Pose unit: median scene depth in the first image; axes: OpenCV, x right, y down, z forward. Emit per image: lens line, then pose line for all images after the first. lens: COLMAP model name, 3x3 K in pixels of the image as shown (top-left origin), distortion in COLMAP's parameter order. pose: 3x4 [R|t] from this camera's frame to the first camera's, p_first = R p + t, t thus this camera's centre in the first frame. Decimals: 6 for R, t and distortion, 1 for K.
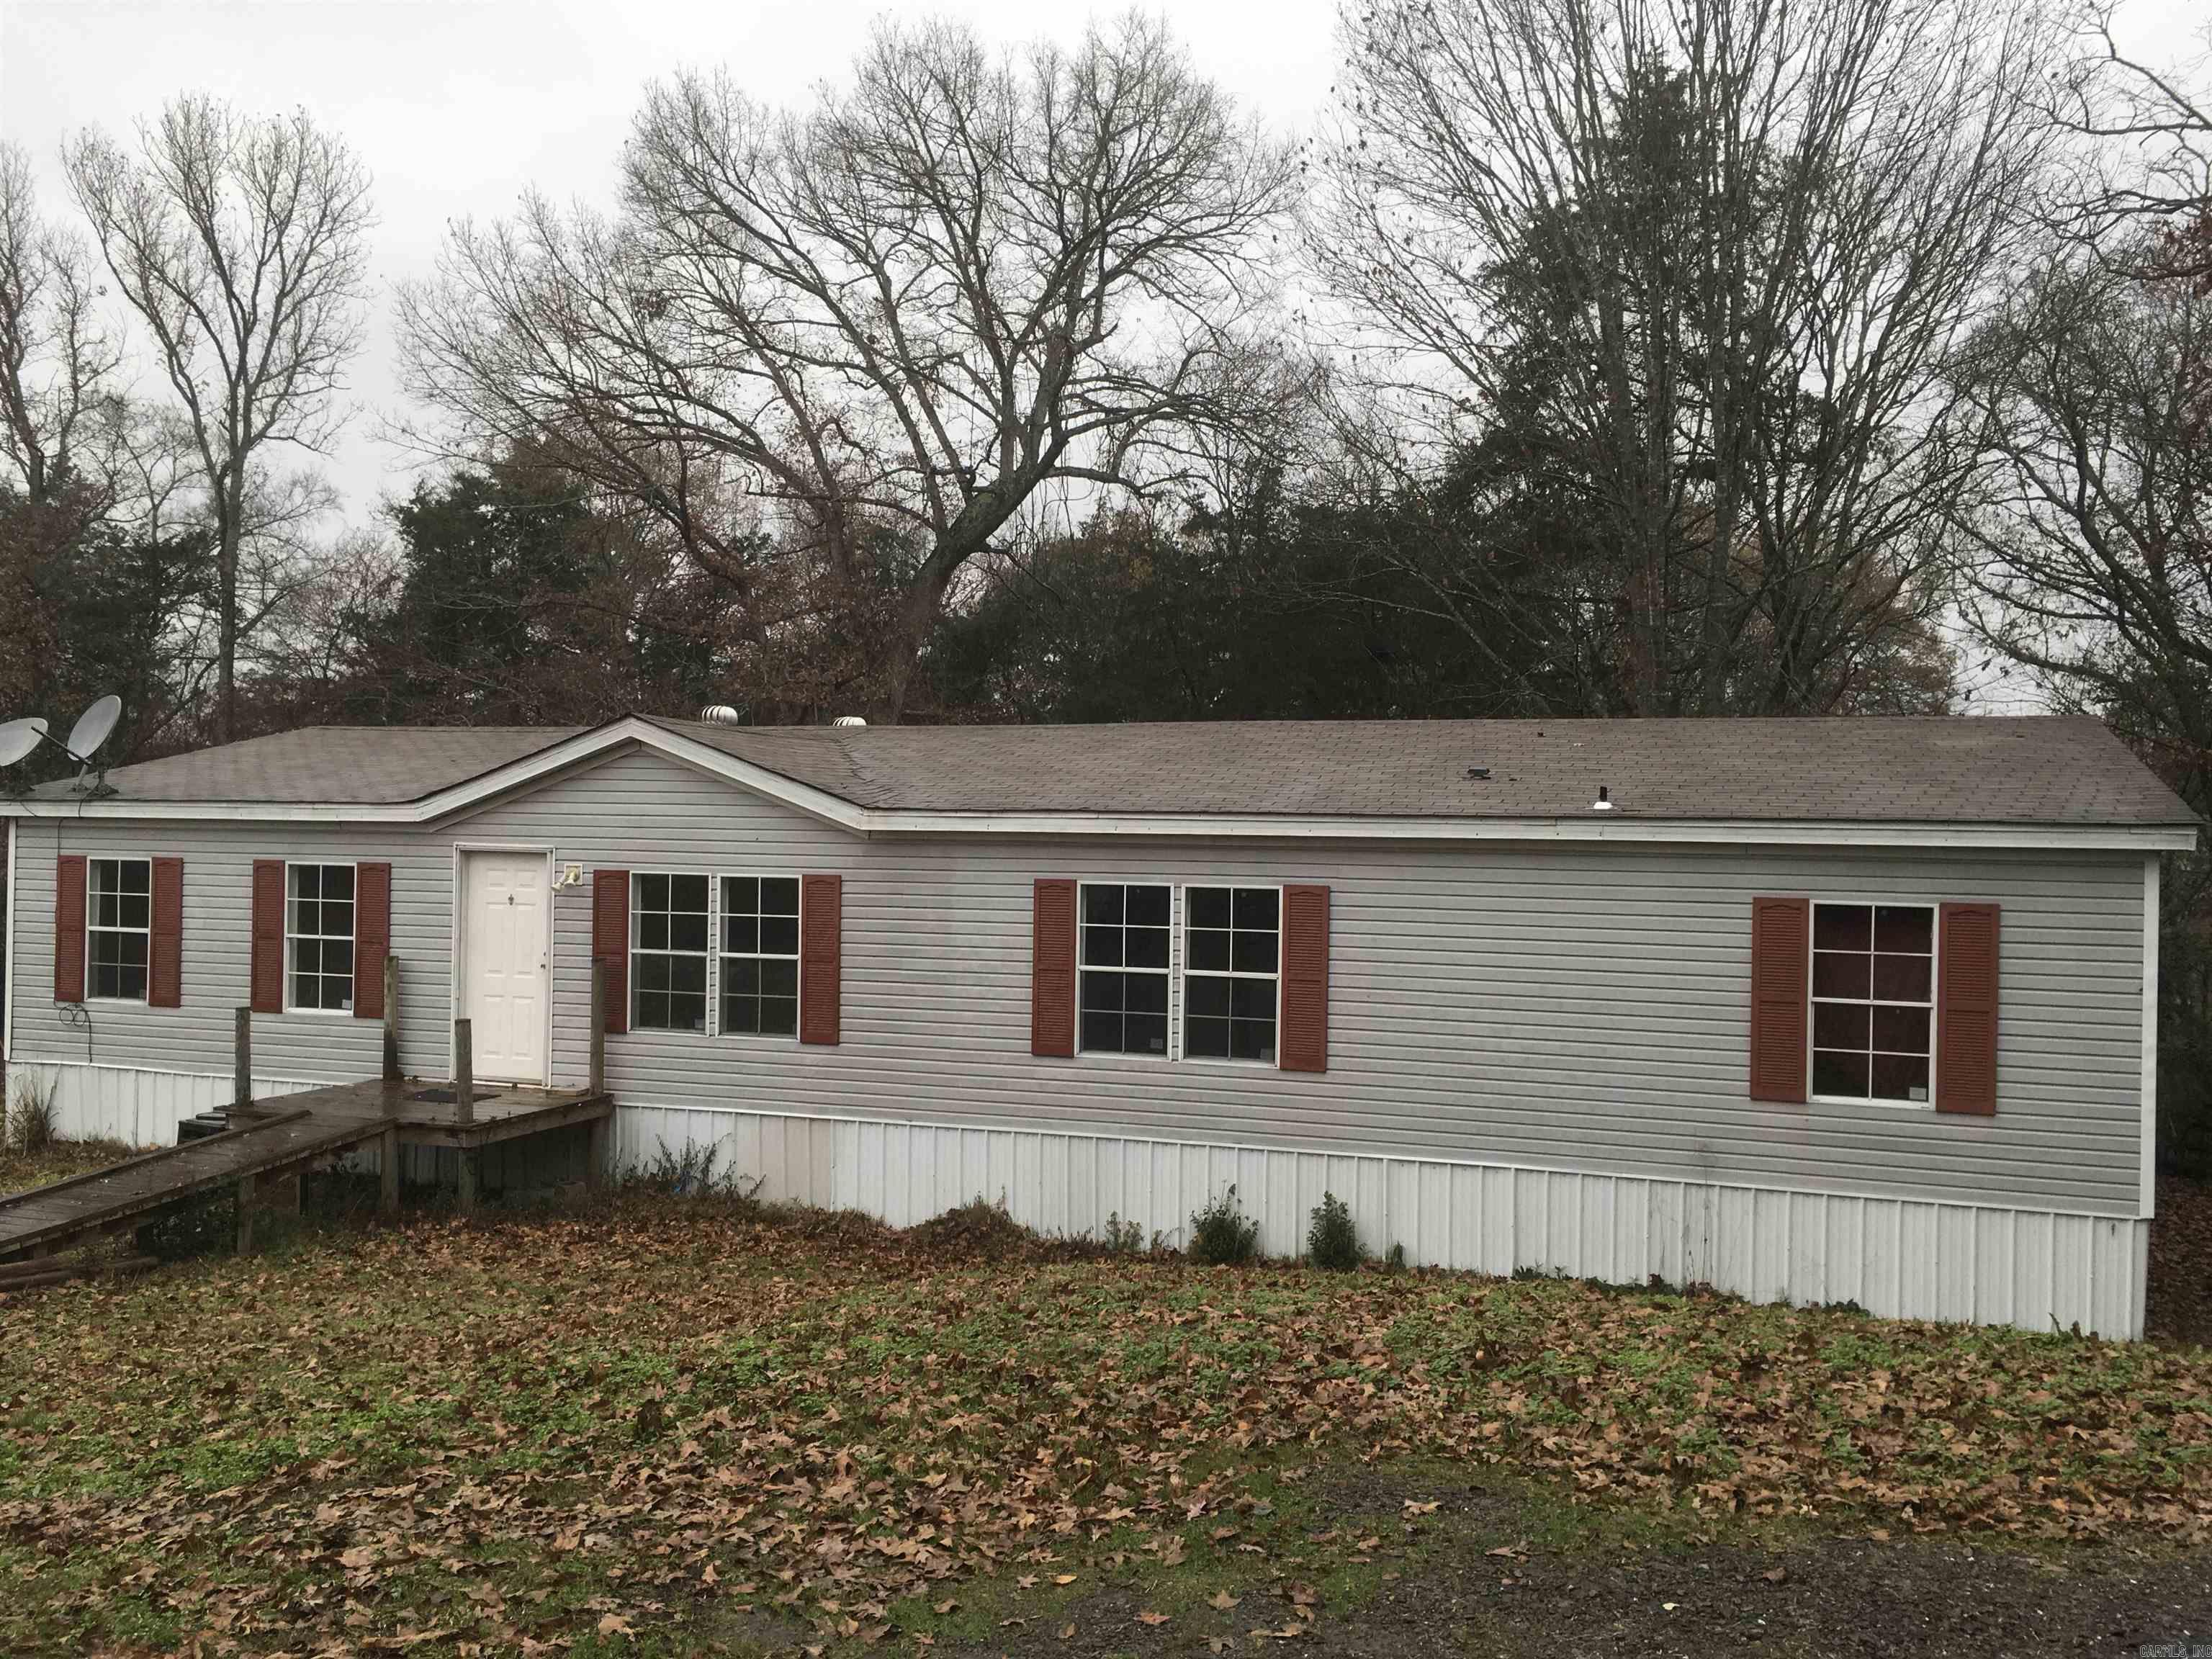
lens RADIAL K [[1838.5, 0, 1102.2], [0, 1838.5, 836.5], [0, 0, 1]] dist [0.063809, -0.075164]
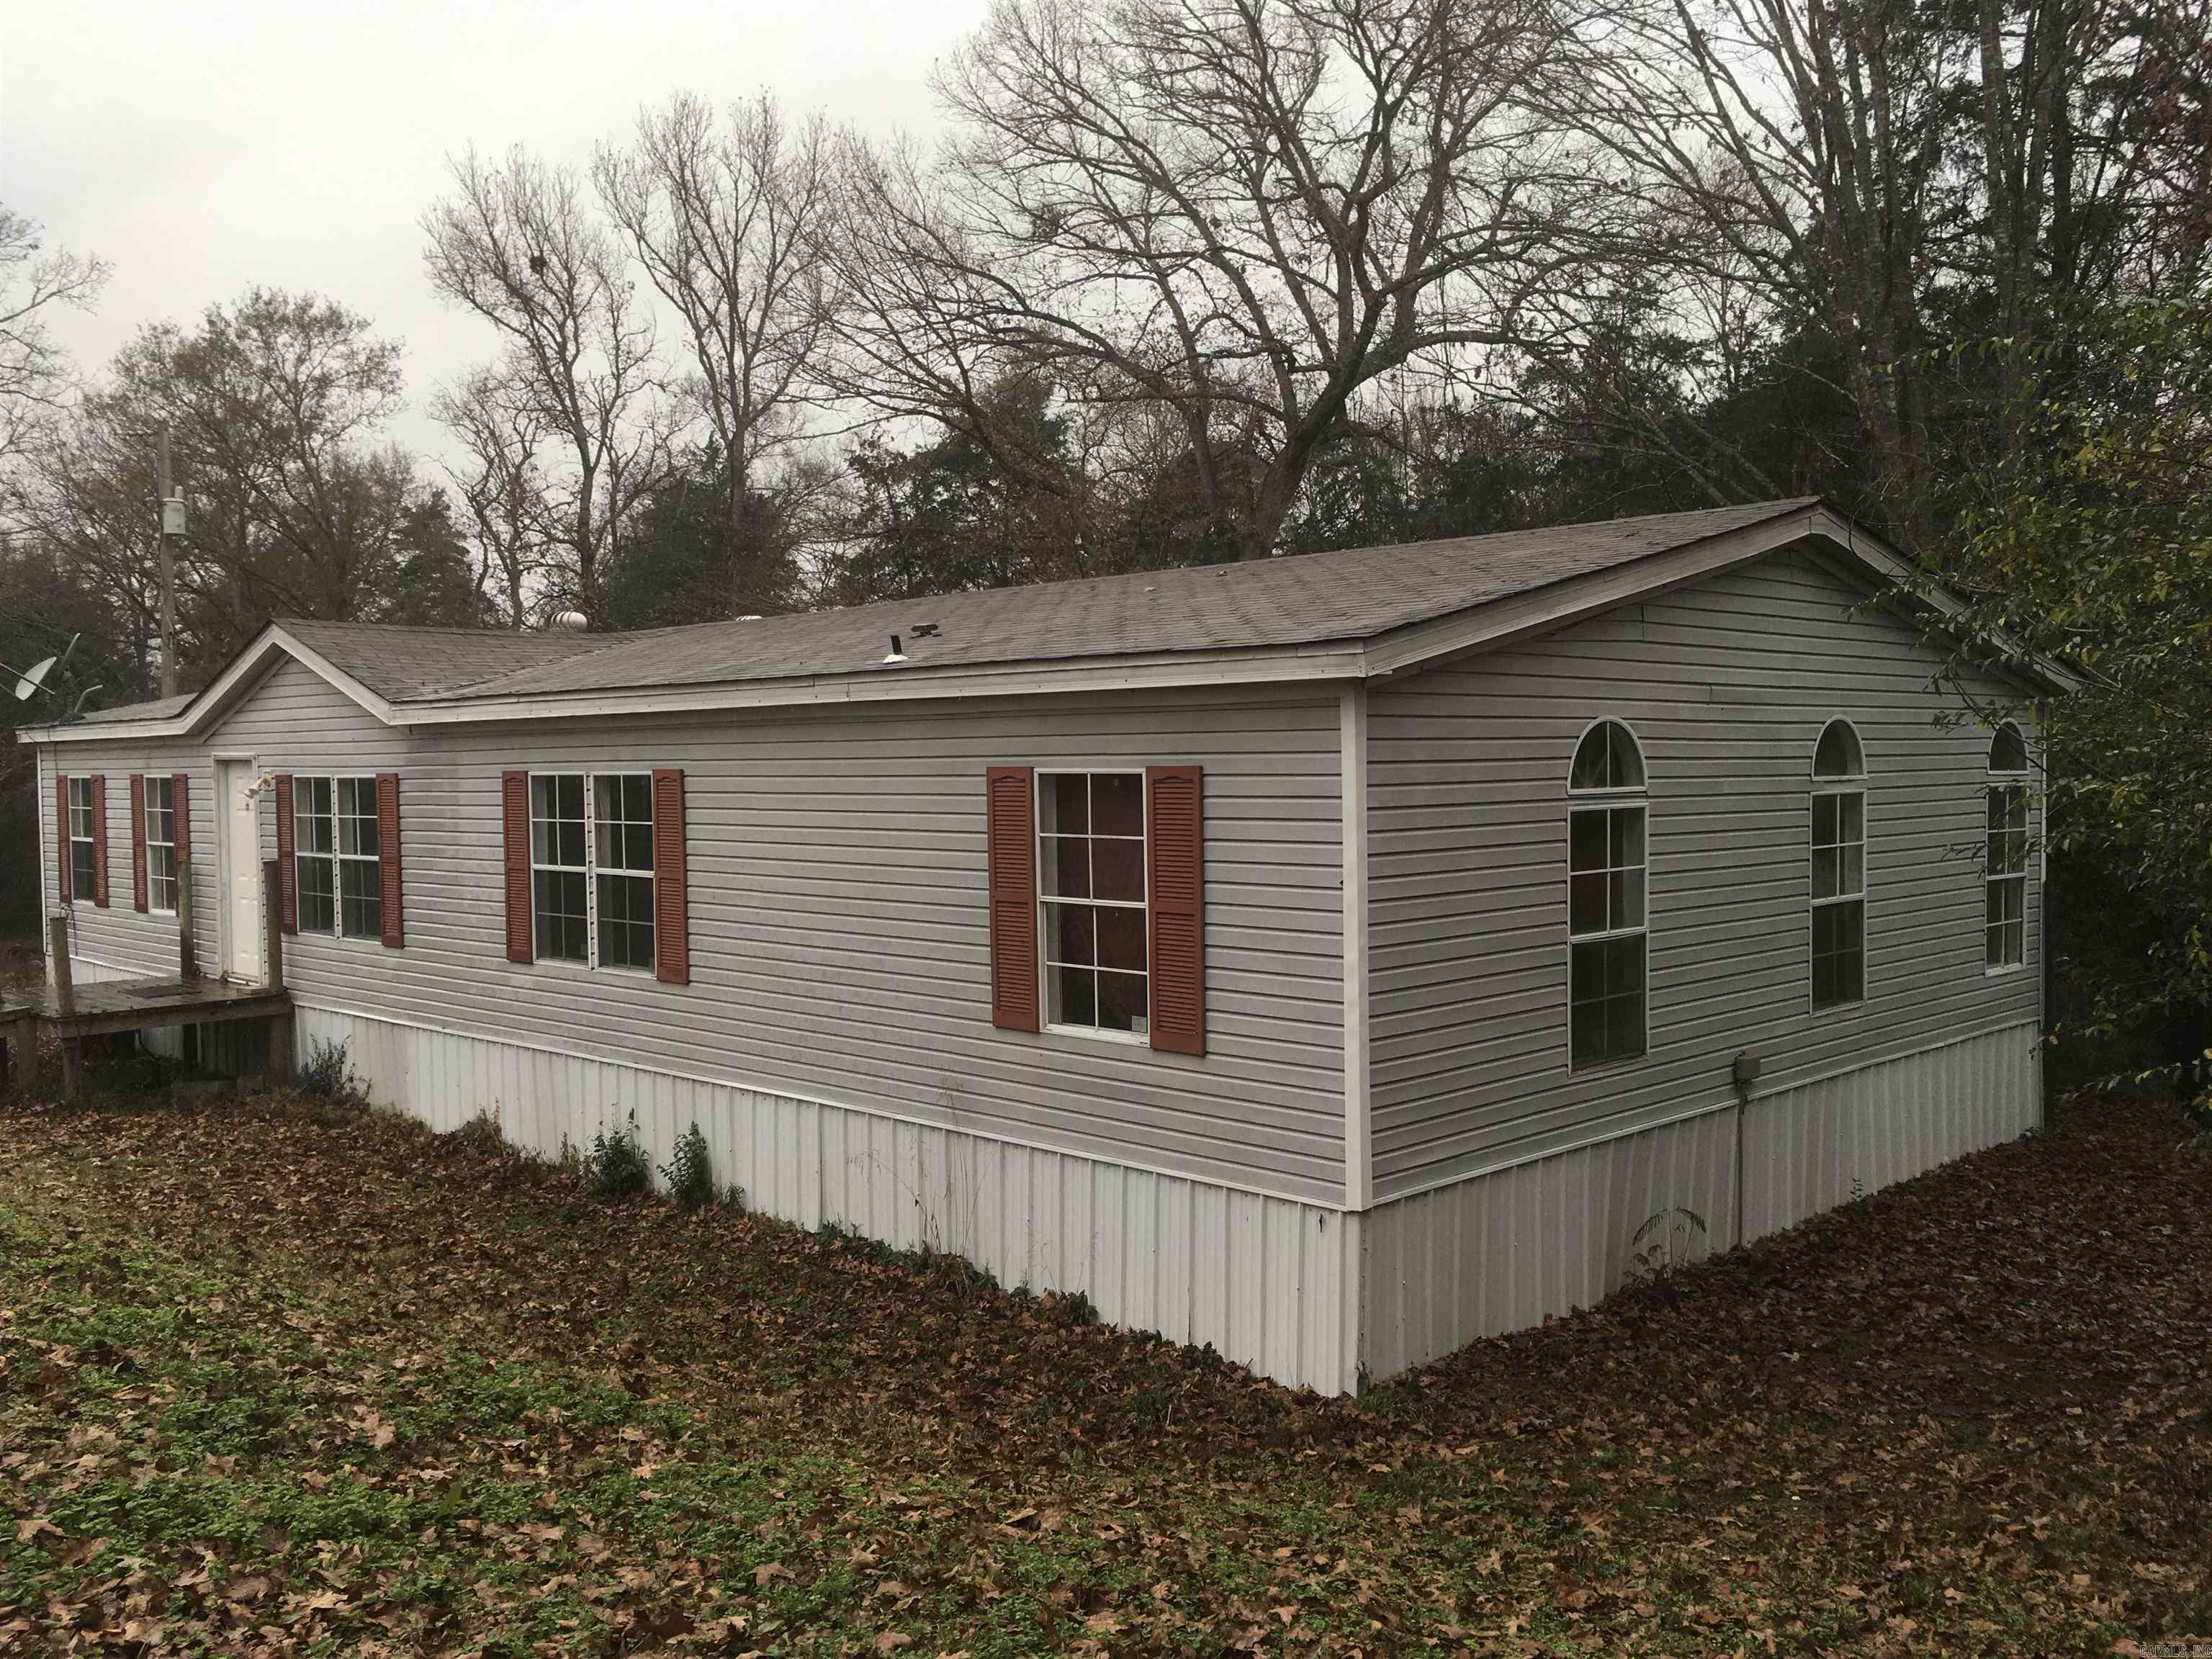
lens RADIAL K [[1838.5, 0, 1102.2], [0, 1838.5, 836.5], [0, 0, 1]] dist [0.063809, -0.075164]
pose [[0.906767, -0.011040, -0.421488, 0.695904], [0.028710, 0.998954, 0.035600, 0.034573], [0.420654, -0.044382, 0.906135, 0.310312]]
